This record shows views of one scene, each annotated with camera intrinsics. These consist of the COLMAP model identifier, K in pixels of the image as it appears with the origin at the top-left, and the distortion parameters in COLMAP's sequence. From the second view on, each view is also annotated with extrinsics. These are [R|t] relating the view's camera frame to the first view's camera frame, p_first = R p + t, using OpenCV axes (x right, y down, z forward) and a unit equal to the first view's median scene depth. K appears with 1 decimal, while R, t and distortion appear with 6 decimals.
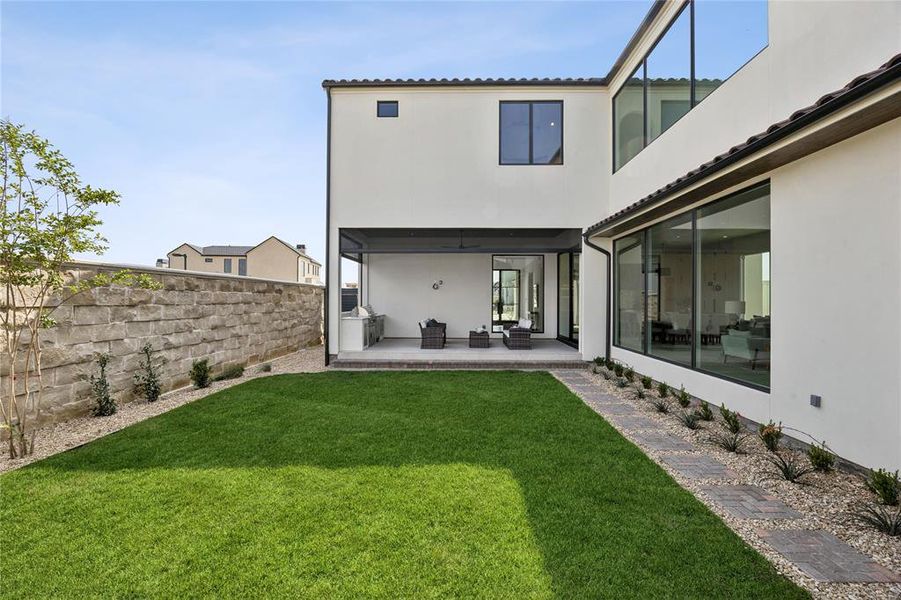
lens RADIAL K [[403.4, 0, 450.5], [0, 403.4, 300.0], [0, 0, 1]] dist [-0.000549, -0.000055]
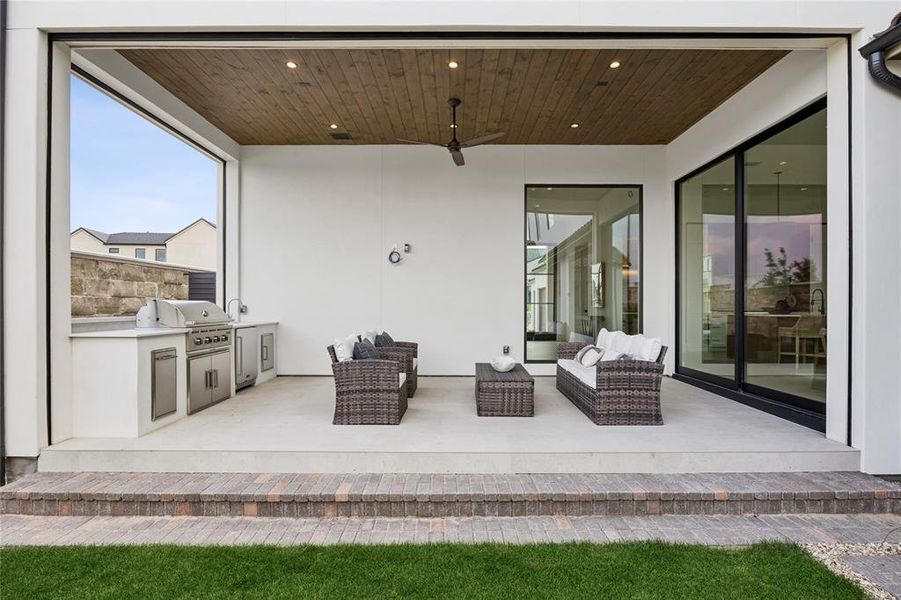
lens RADIAL K [[403.4, 0, 450.5], [0, 403.4, 300.0], [0, 0, 1]] dist [-0.000549, -0.000055]
pose [[0.999860, -0.004464, 0.016131, 0.018787], [0.004761, 0.999820, -0.018383, 0.024440], [-0.016046, 0.018458, 0.999701, 0.659645]]
